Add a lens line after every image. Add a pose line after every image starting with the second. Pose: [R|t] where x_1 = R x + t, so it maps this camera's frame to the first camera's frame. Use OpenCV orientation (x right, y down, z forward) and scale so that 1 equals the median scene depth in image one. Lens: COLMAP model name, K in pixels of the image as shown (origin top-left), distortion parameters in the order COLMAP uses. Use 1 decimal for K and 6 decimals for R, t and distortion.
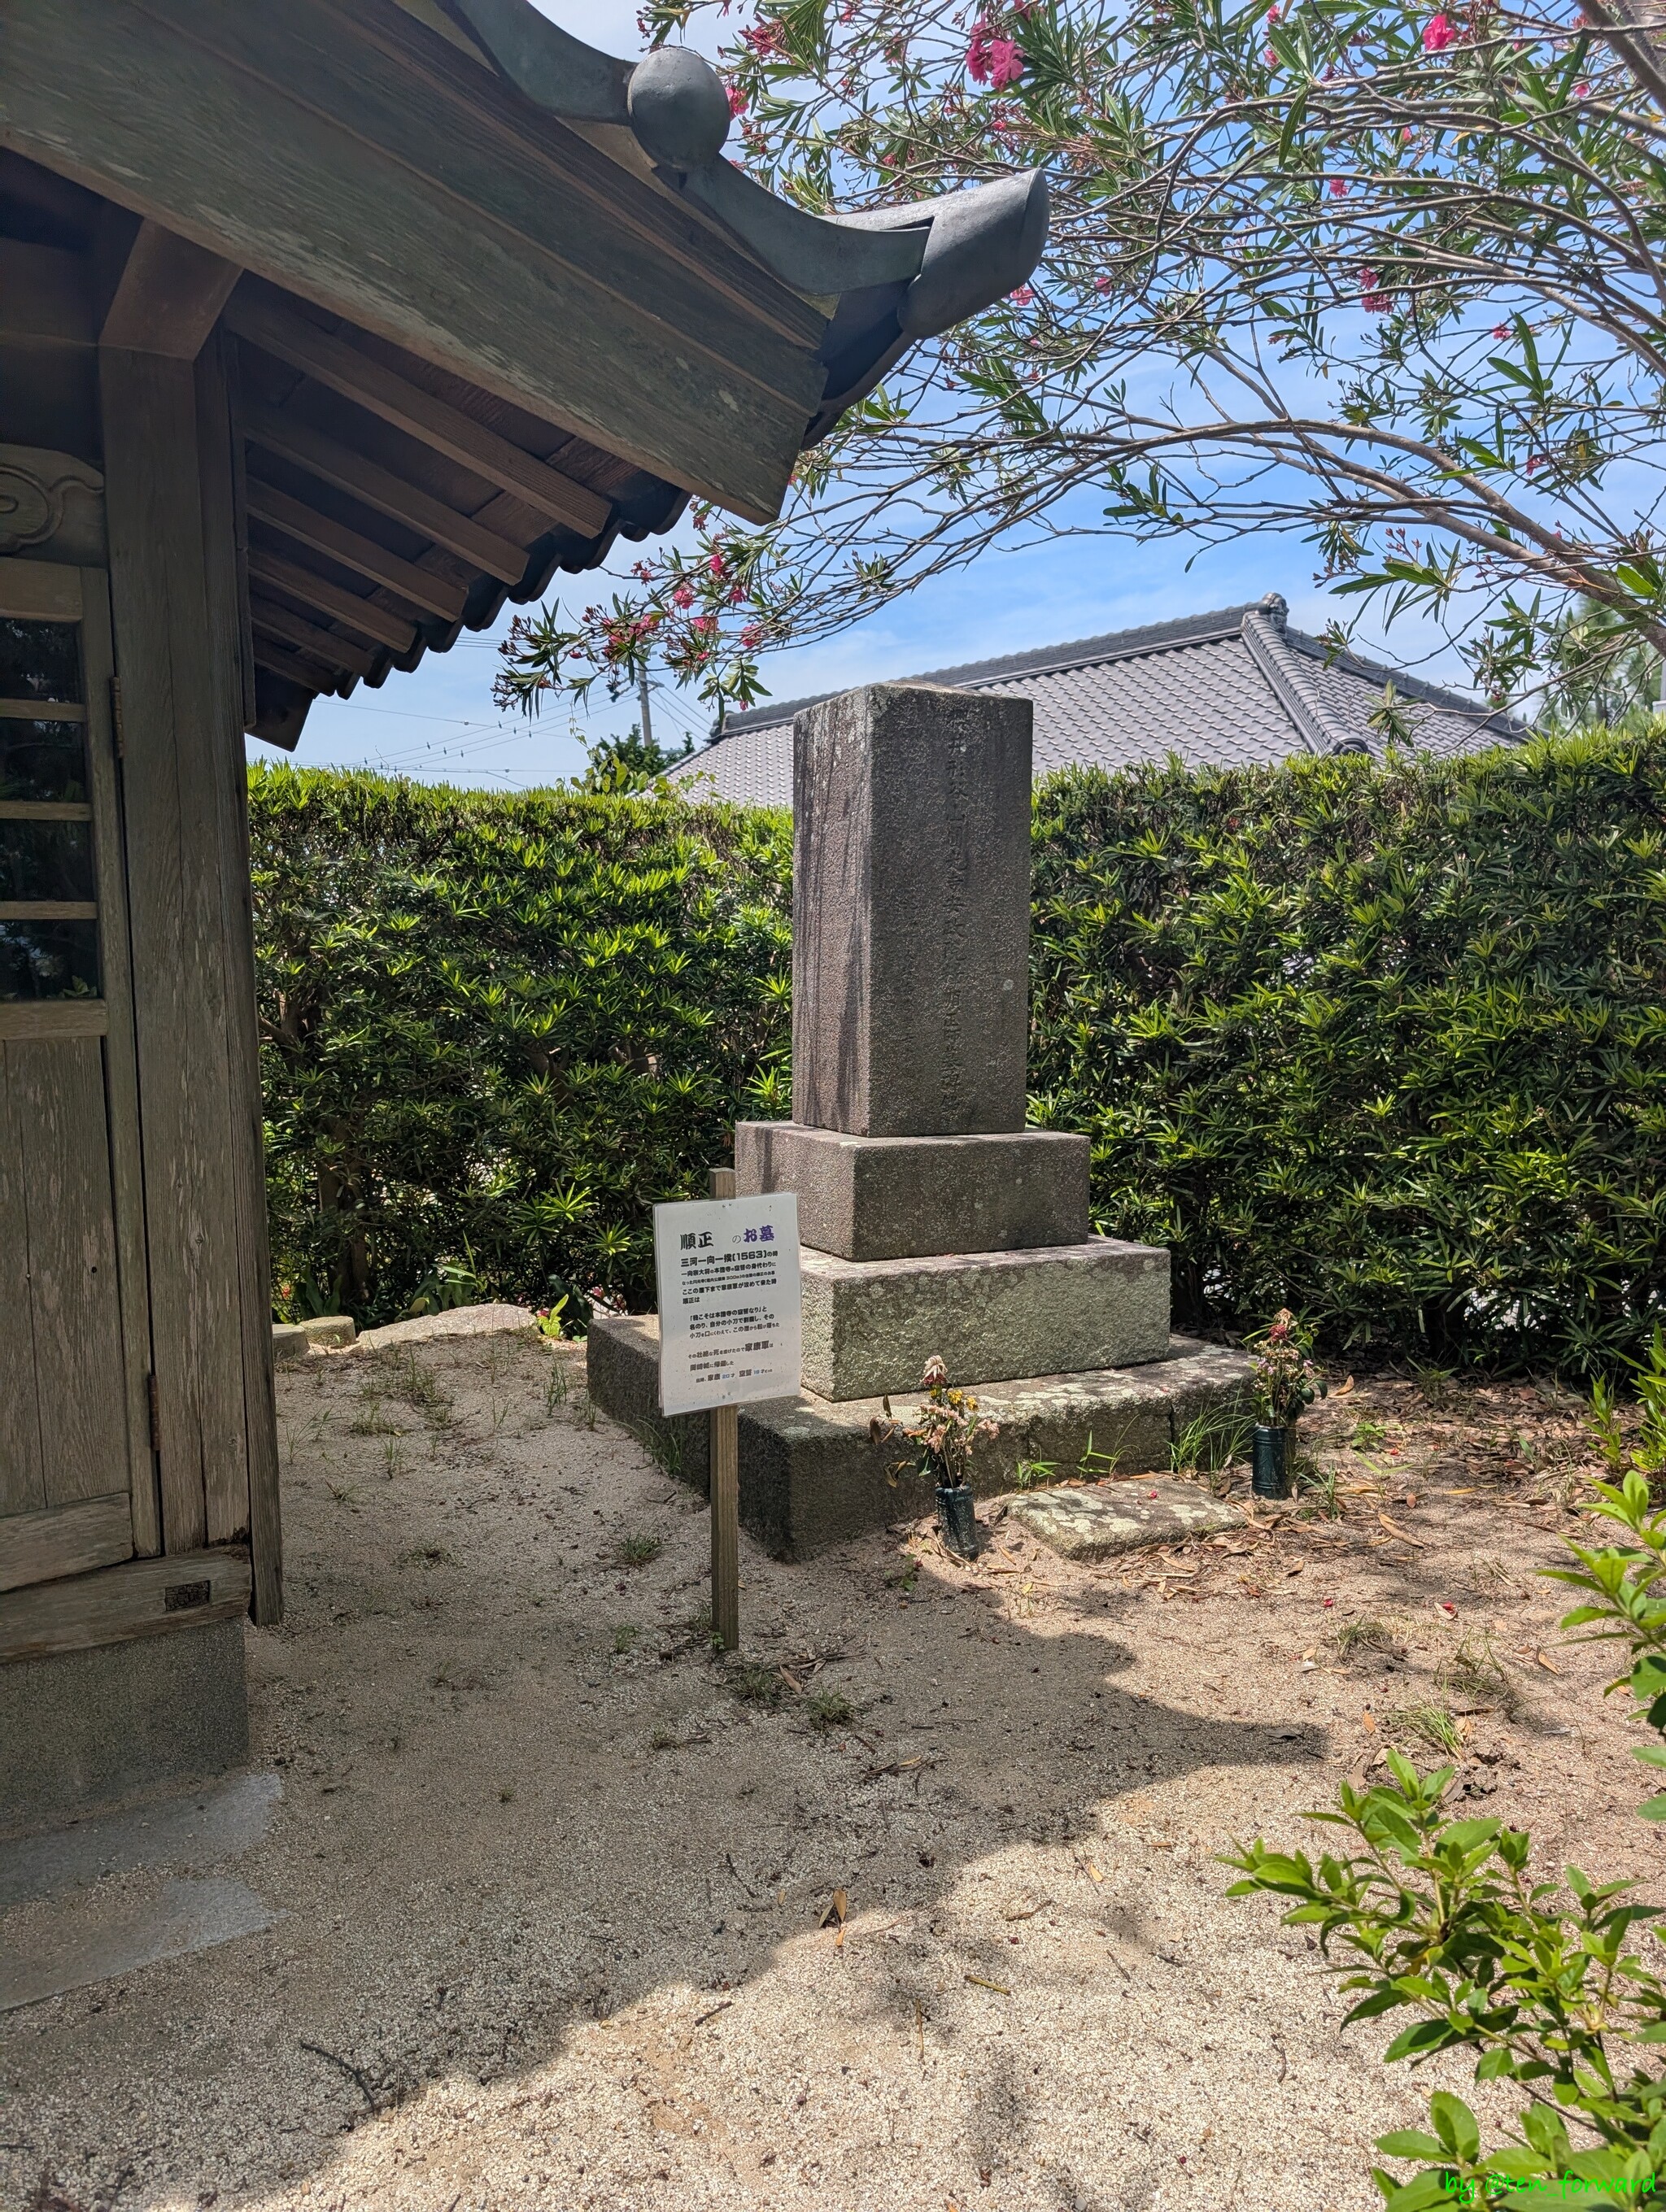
lens RADIAL K [[1518.3, 0, 833.0], [0, 1518.3, 1106.0], [0, 0, 1]] dist [0.018975, -0.018888]
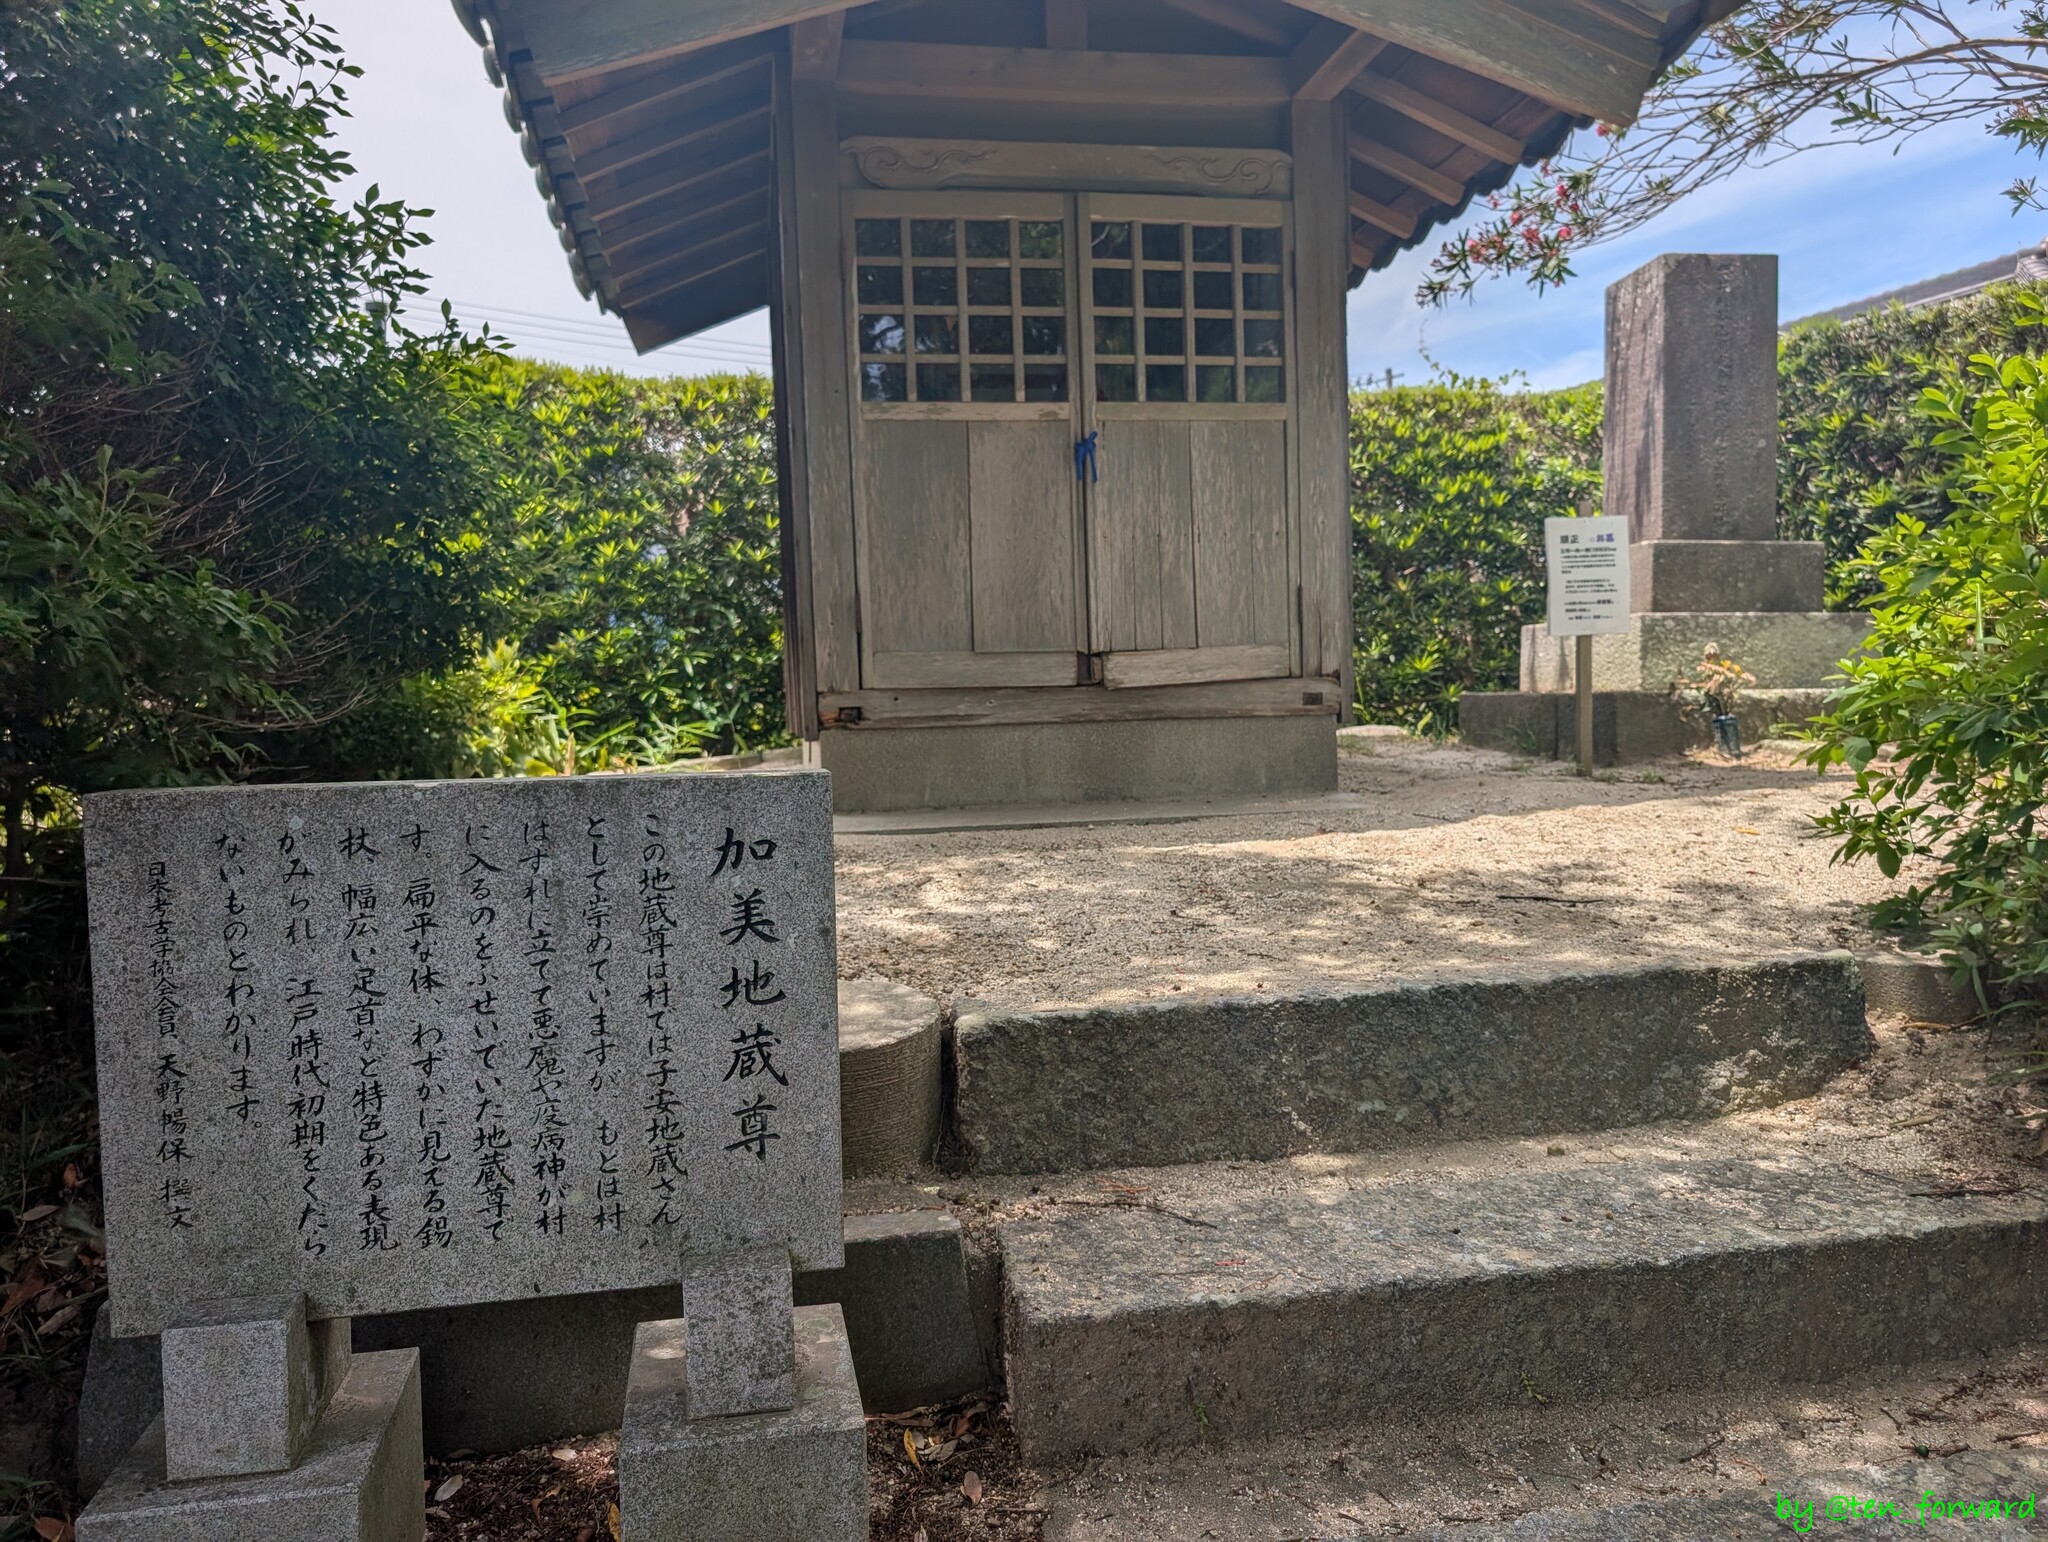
lens RADIAL K [[1405.6, 0, 1024.0], [0, 1405.6, 771.0], [0, 0, 1]] dist [0.018975, -0.018888]
pose [[0.933816, -0.001280, -0.357752, -0.060218], [-0.011176, 0.999401, -0.032749, 0.267495], [0.357580, 0.034580, 0.933242, -0.496879]]
